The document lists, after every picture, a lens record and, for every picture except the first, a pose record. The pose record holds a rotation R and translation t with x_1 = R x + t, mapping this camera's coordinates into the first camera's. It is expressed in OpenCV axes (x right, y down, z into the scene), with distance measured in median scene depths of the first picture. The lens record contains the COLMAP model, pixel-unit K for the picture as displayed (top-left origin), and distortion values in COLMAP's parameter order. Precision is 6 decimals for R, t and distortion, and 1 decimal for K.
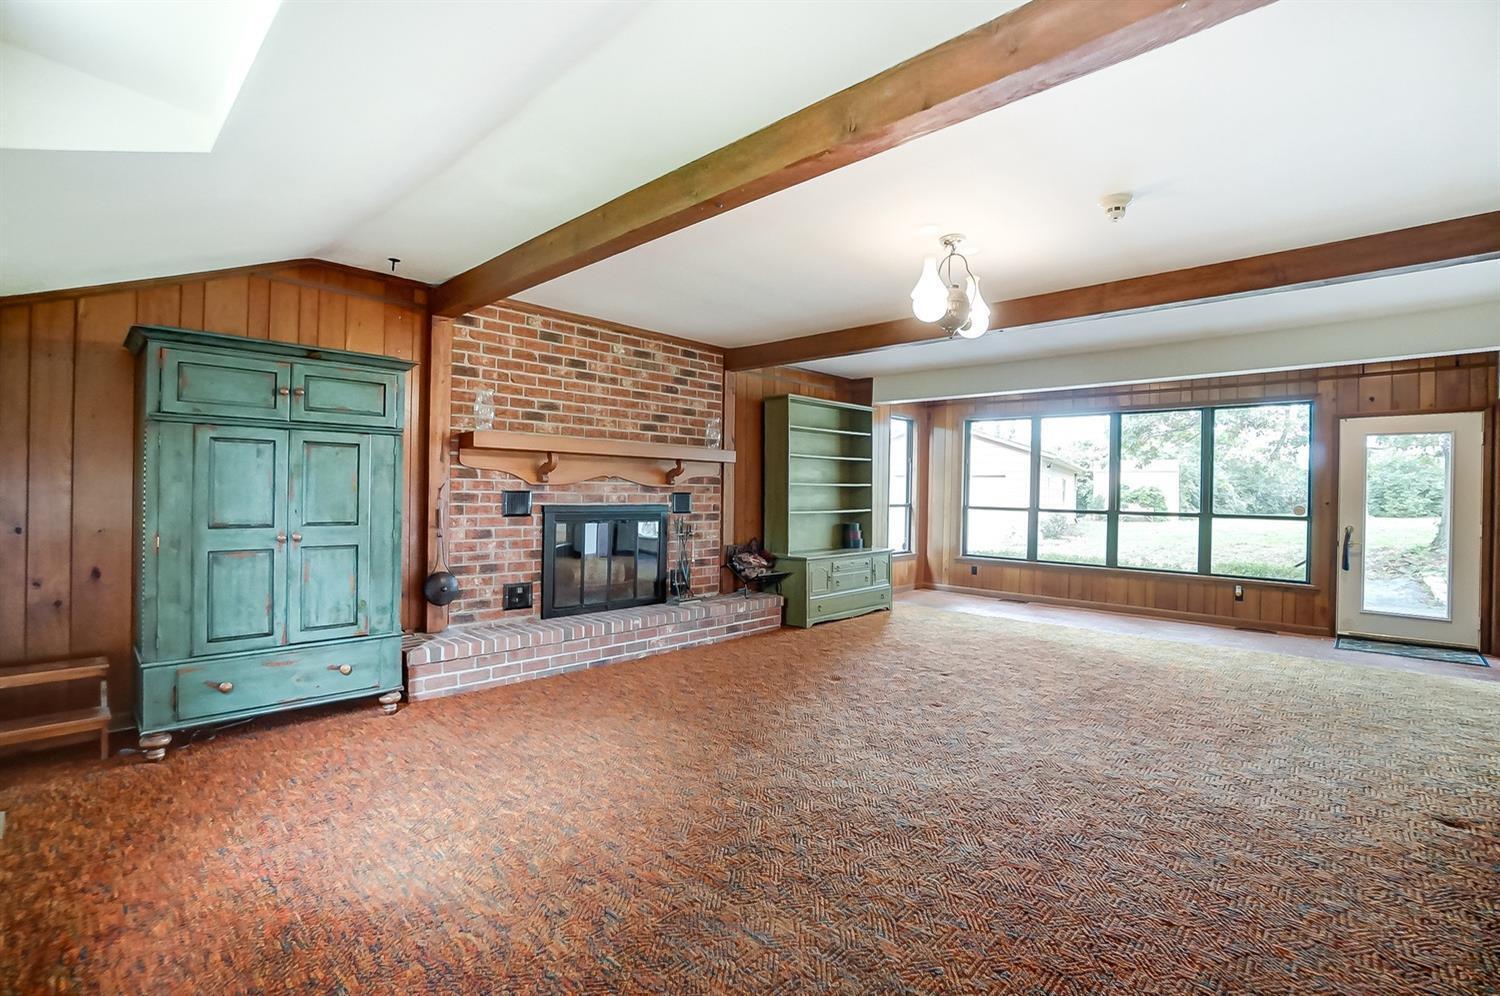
lens RADIAL K [[671.1, 0, 737.9], [0, 671.1, 498.8], [0, 0, 1]] dist [-0.054564, 0.019353]
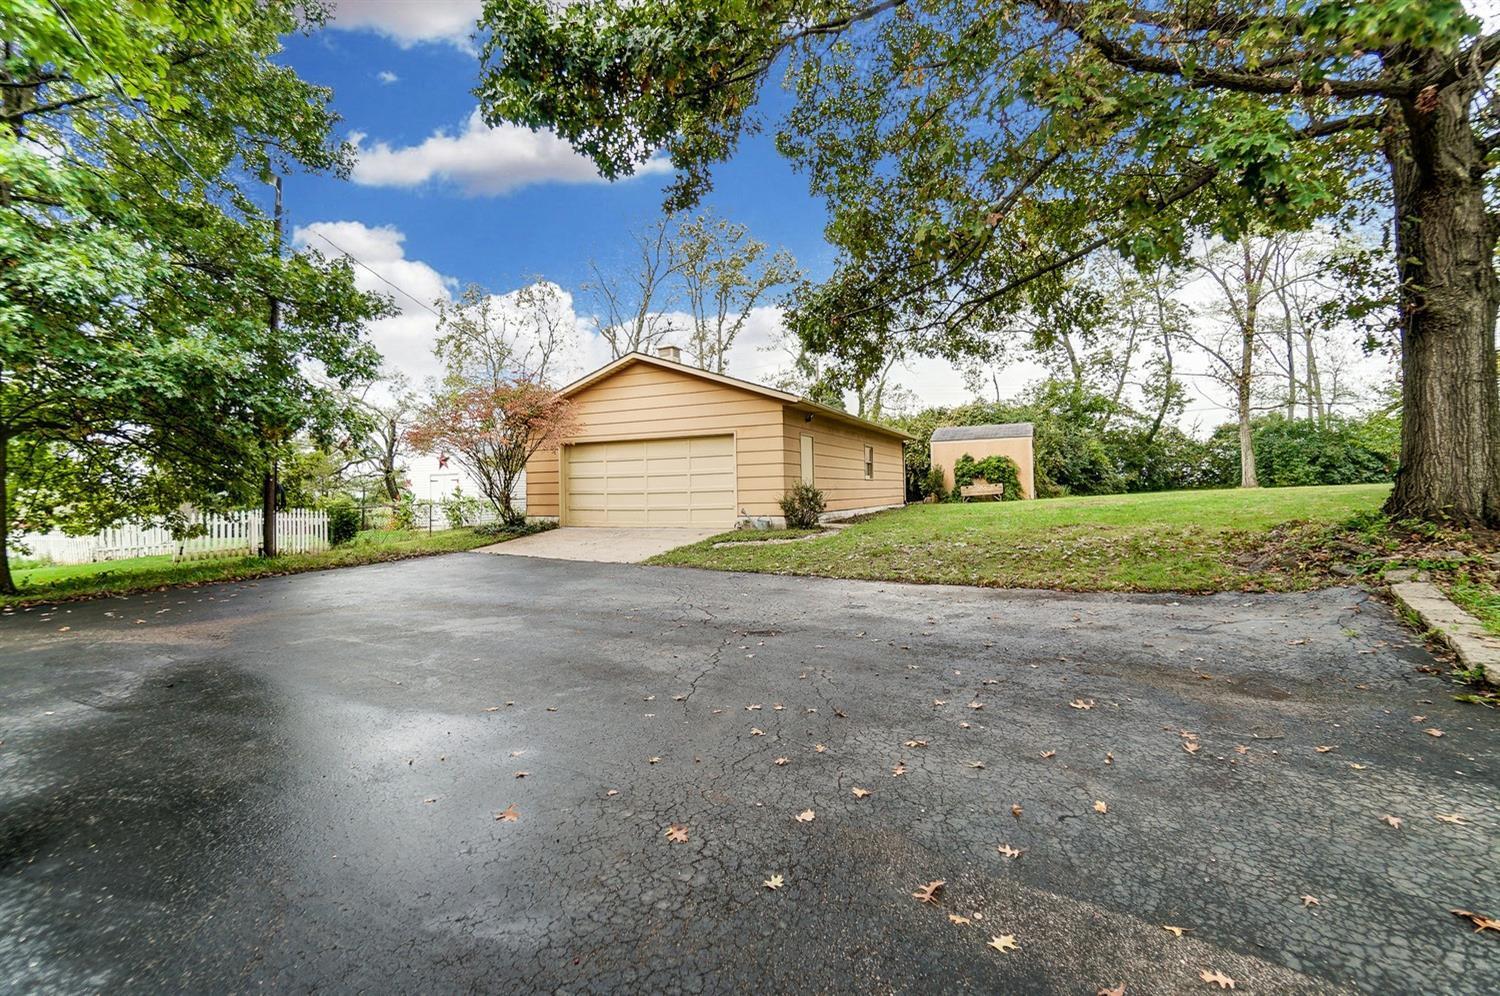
lens RADIAL K [[671.1, 0, 737.9], [0, 671.1, 498.8], [0, 0, 1]] dist [-0.054564, 0.019353]
pose [[0.994167, -0.033535, 0.102506, 0.198796], [0.033615, 0.999434, 0.000943, 0.016609], [-0.102480, 0.002508, 0.994732, 0.209066]]
